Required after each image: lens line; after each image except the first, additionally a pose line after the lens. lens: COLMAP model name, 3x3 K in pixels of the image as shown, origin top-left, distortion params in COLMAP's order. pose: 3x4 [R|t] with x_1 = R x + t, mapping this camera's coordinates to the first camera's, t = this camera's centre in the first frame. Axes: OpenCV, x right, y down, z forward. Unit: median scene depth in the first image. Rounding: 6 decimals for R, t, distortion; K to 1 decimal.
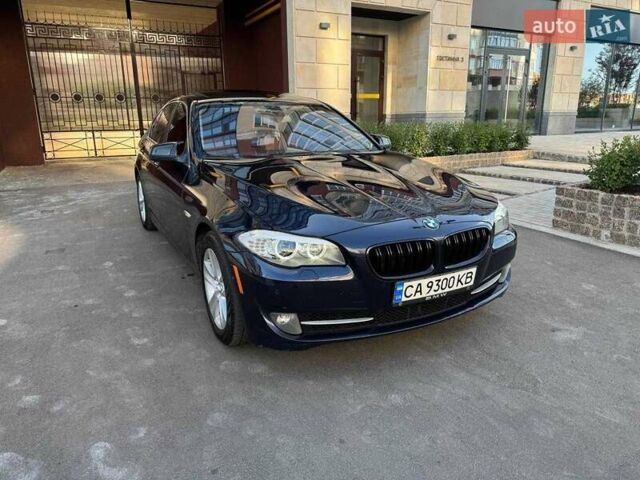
lens RADIAL K [[452.4, 0, 321.2], [0, 452.4, 238.3], [0, 0, 1]] dist [0.018413, -0.019854]
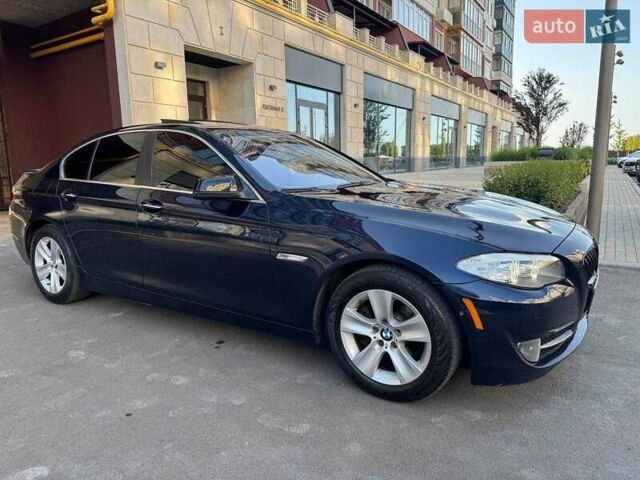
lens RADIAL K [[452.4, 0, 319.2], [0, 452.4, 241.4], [0, 0, 1]] dist [0.018413, -0.019854]
pose [[0.869919, -0.090422, 0.484834, -0.189785], [0.138219, 0.988353, -0.063674, -0.007254], [-0.473430, 0.122405, 0.872285, 0.079048]]
